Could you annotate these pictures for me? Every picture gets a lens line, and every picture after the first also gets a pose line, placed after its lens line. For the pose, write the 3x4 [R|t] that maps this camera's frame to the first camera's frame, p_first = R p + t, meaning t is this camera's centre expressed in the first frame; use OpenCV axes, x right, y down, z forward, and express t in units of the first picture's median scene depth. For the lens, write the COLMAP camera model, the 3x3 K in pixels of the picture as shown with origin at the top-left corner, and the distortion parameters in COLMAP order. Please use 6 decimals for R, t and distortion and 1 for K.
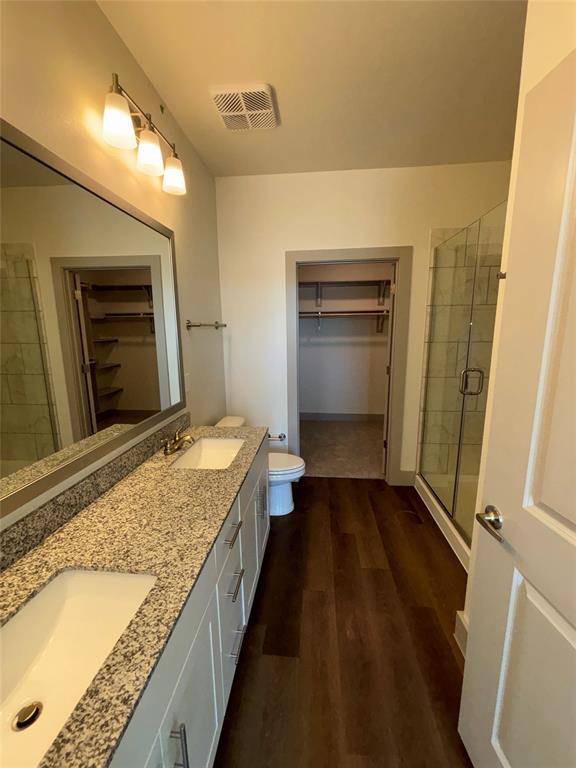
lens RADIAL K [[306.7, 0, 287.6], [0, 306.7, 377.9], [0, 0, 1]] dist [0.027292, 0.000180]
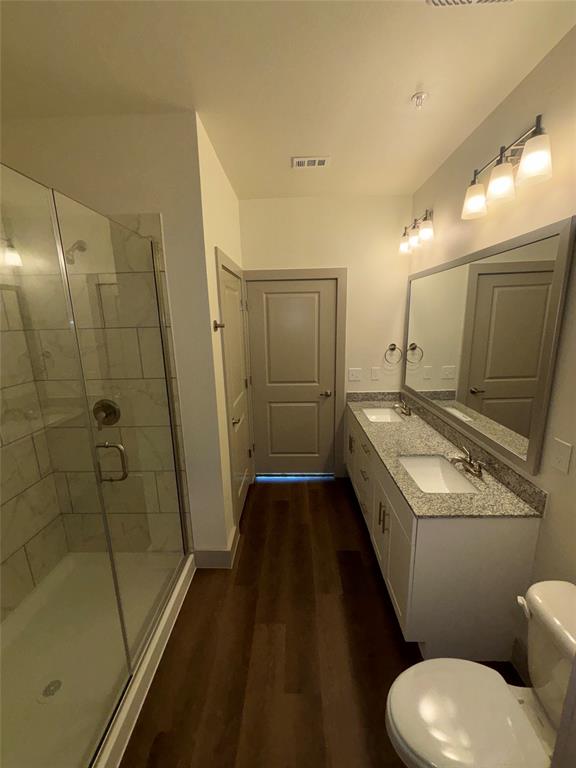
lens RADIAL K [[306.7, 0, 287.2], [0, 306.7, 384.4], [0, 0, 1]] dist [0.027292, 0.000180]
pose [[-0.997089, 0.042883, -0.063047, 0.329137], [0.016605, 0.929133, 0.369372, -0.470800], [0.074419, 0.367250, -0.927140, 2.007347]]
